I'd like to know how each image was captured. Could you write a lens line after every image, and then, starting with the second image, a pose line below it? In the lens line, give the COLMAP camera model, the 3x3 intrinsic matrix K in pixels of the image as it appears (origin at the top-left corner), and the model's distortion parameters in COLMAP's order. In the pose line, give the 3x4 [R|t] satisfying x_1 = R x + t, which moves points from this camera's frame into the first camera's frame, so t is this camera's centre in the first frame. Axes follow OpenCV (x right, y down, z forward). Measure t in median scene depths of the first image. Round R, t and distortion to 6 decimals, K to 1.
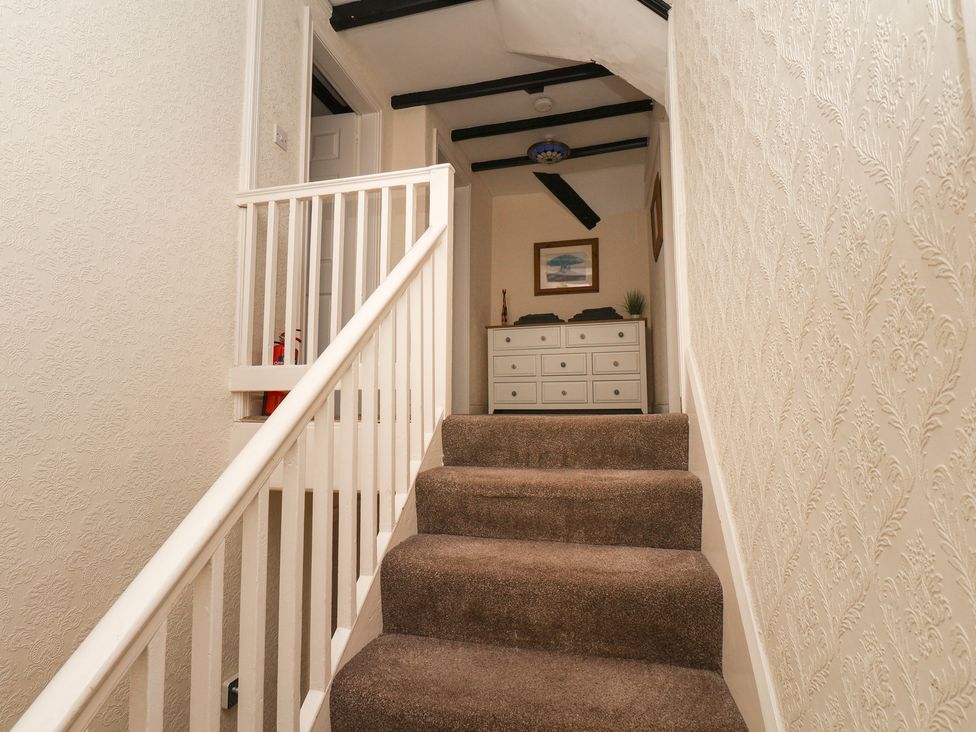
lens RADIAL K [[522.3, 0, 485.5], [0, 522.3, 364.1], [0, 0, 1]] dist [-0.003856, -0.009170]
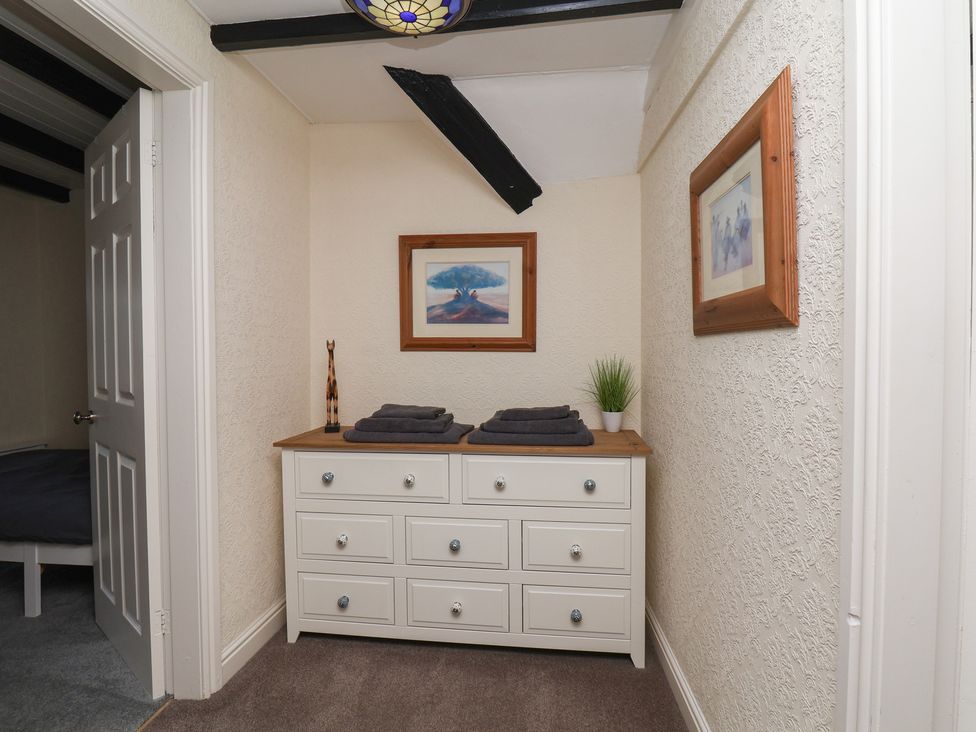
lens RADIAL K [[522.3, 0, 485.7], [0, 522.3, 364.8], [0, 0, 1]] dist [-0.003856, -0.009170]
pose [[0.986212, -0.005636, 0.165389, 0.093776], [-0.012807, 0.993823, 0.110233, -0.175368], [-0.164989, -0.110831, 0.980049, 0.537560]]
